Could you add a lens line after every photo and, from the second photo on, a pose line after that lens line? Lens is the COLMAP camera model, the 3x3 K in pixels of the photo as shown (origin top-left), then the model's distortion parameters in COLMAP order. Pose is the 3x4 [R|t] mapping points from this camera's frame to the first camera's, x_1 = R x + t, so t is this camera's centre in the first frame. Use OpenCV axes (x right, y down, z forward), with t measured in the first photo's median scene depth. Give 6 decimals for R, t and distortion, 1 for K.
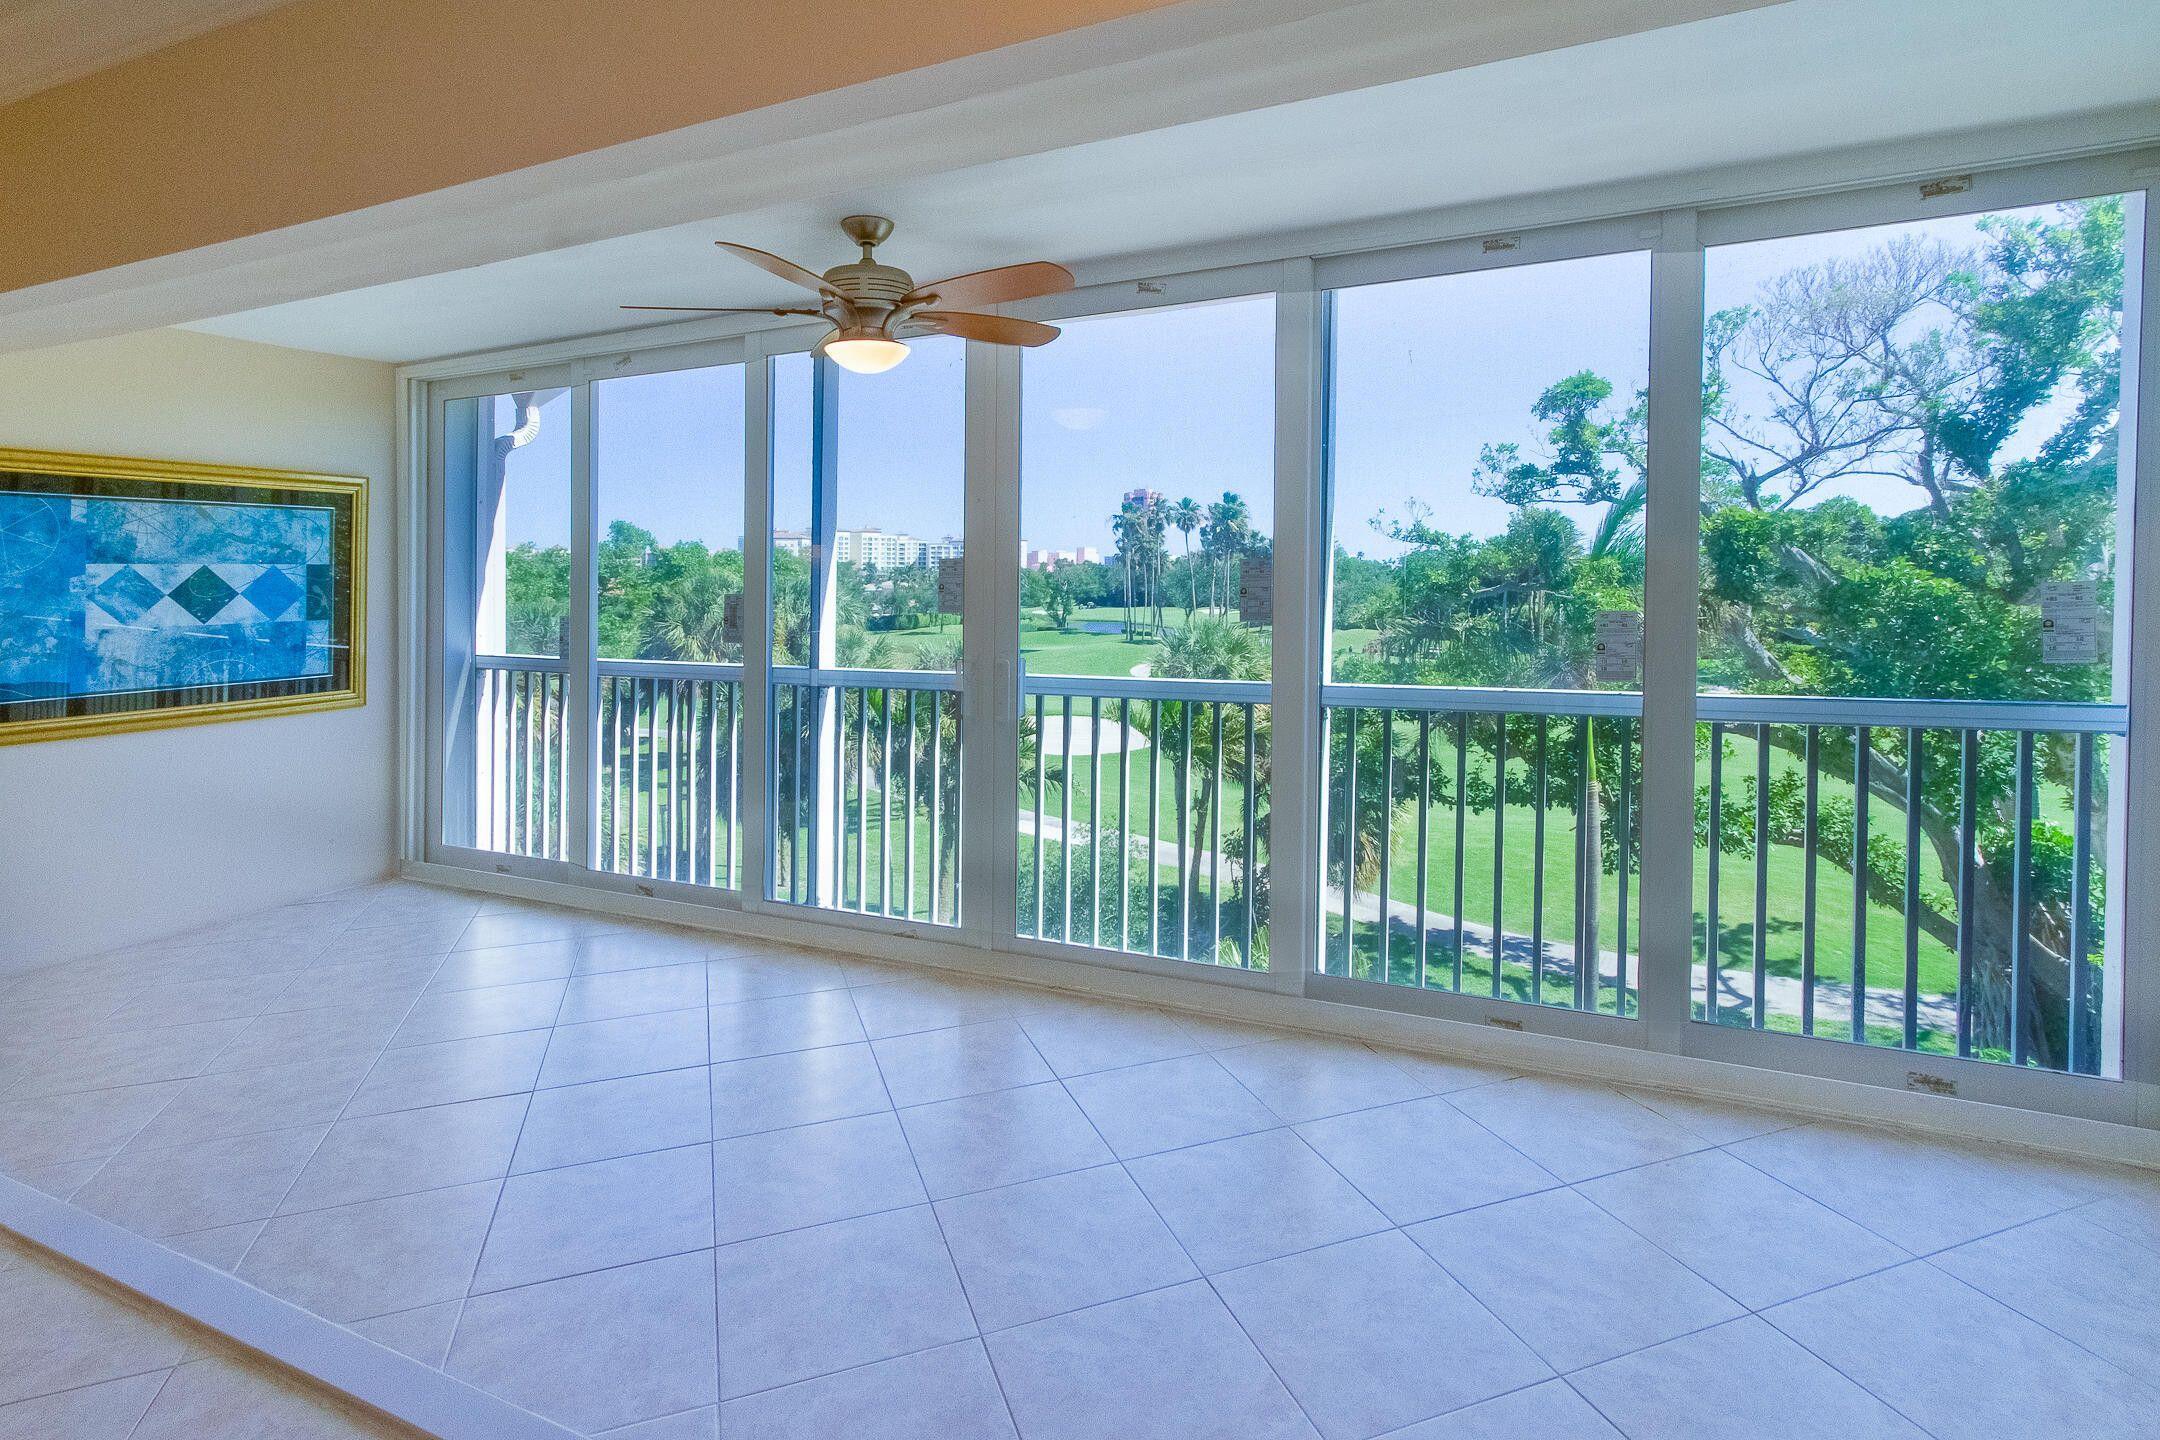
lens RADIAL K [[1081.9, 0, 1071.9], [0, 1081.9, 629.3], [0, 0, 1]] dist [0.000374, 0.016232]
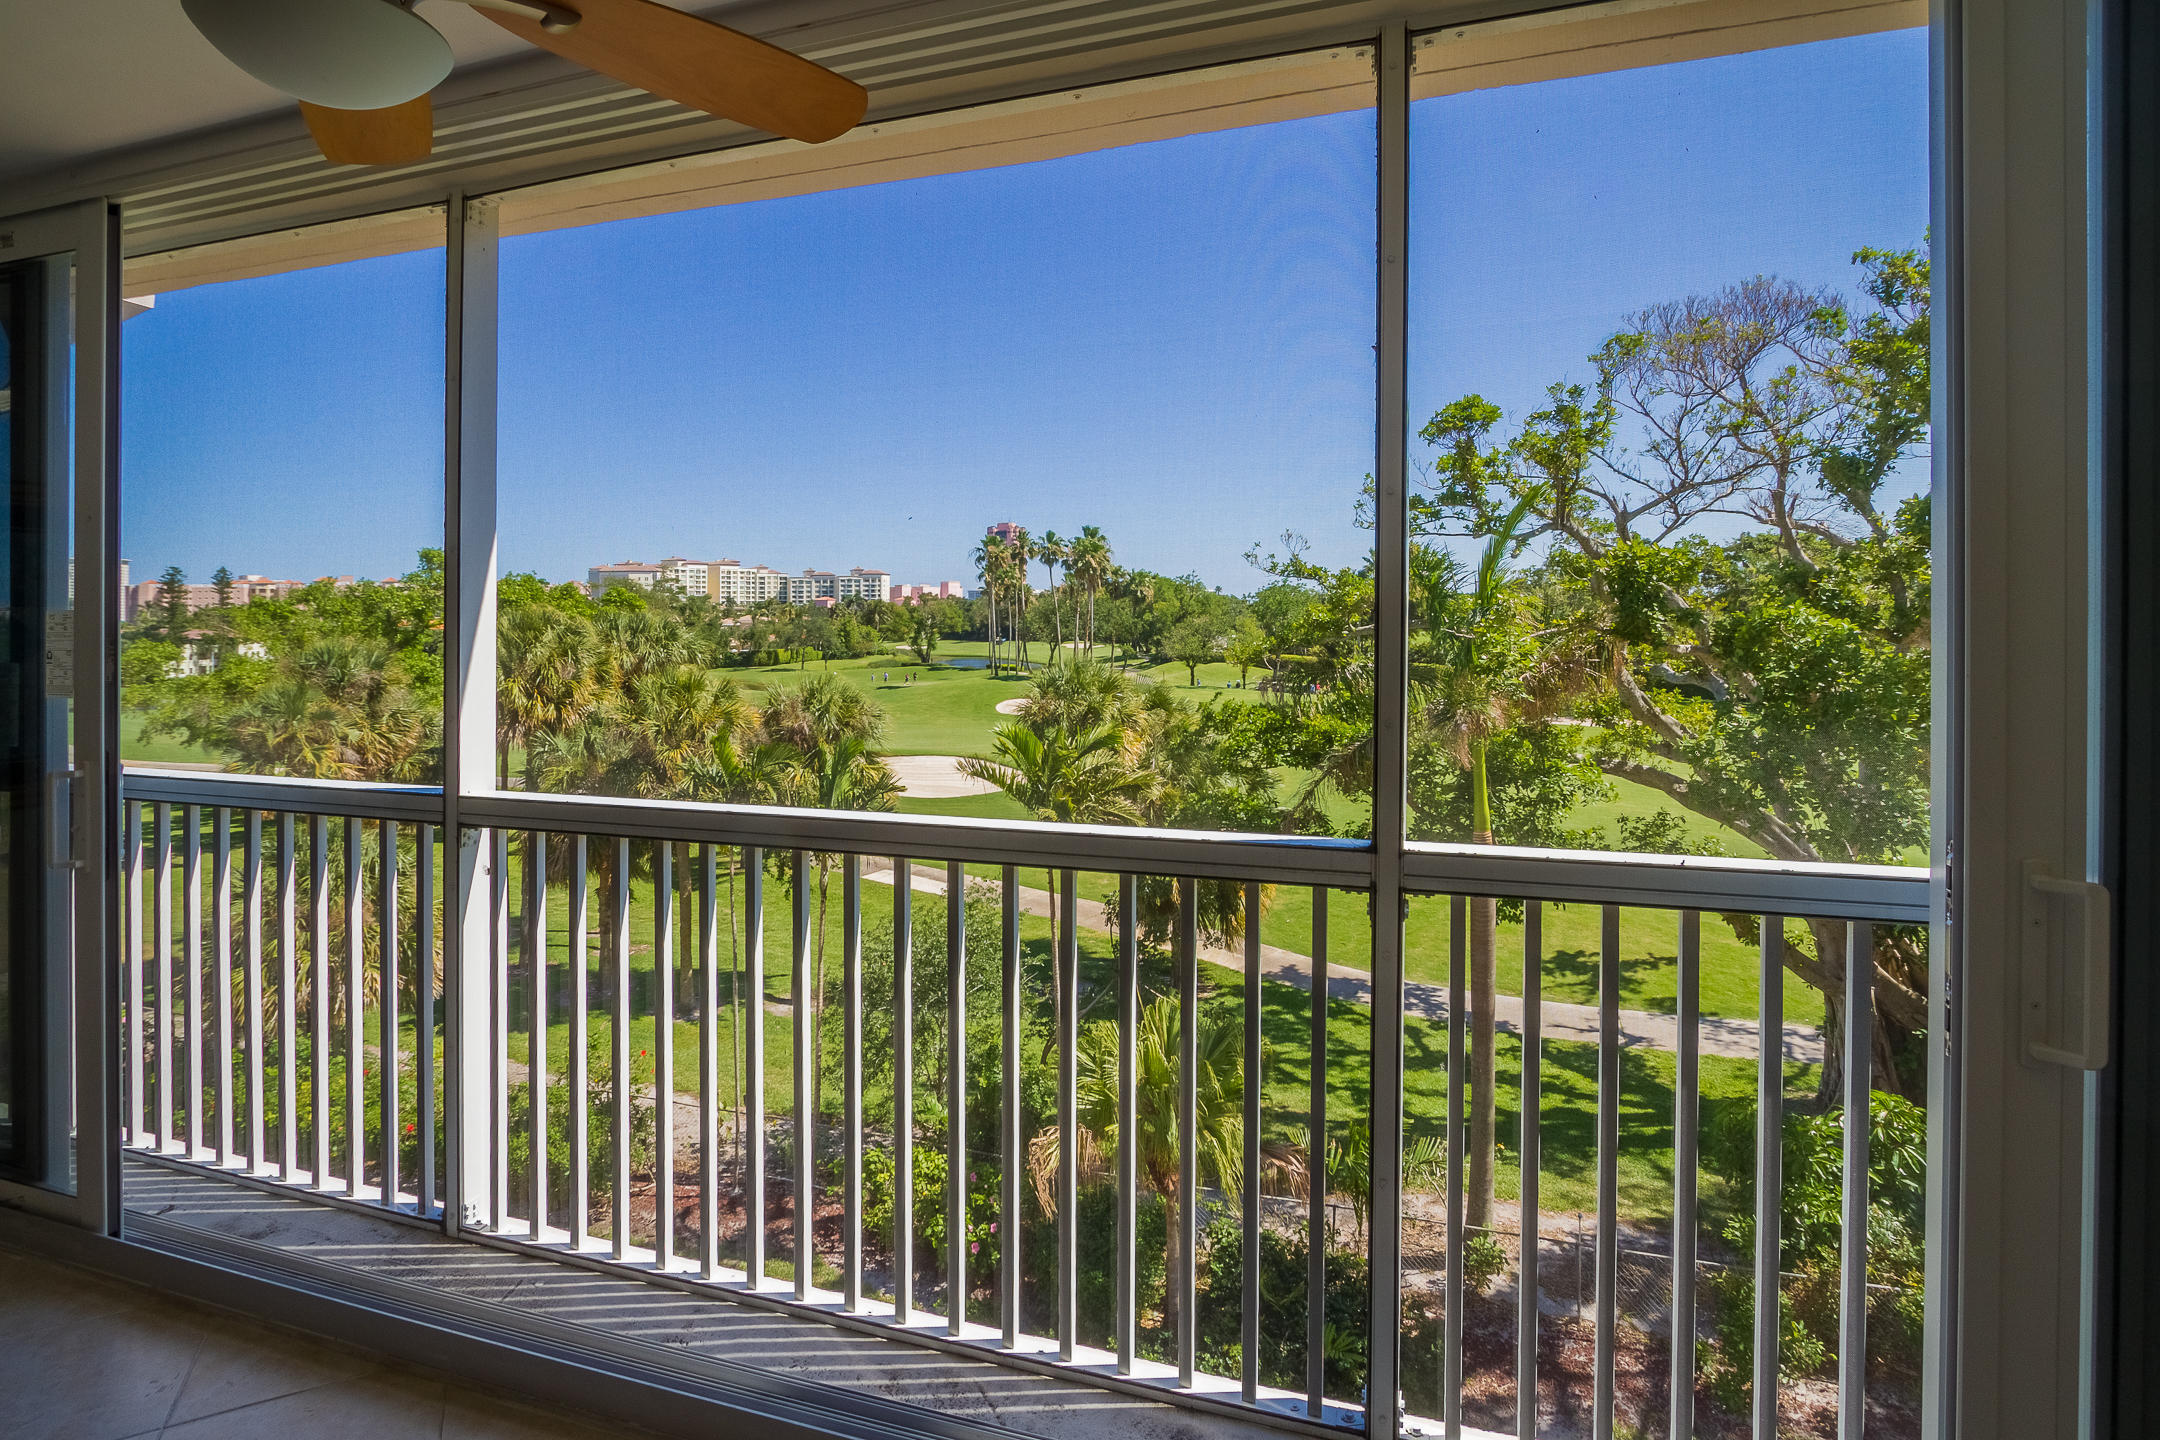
lens RADIAL K [[1052.3, 0, 1080.4], [0, 1052.3, 624.8], [0, 0, 1]] dist [-0.029573, -0.000069]
pose [[0.991137, -0.003568, 0.132792, 0.014062], [0.008142, 0.999392, -0.033912, -0.010512], [-0.132591, 0.034693, 0.990564, 0.128035]]
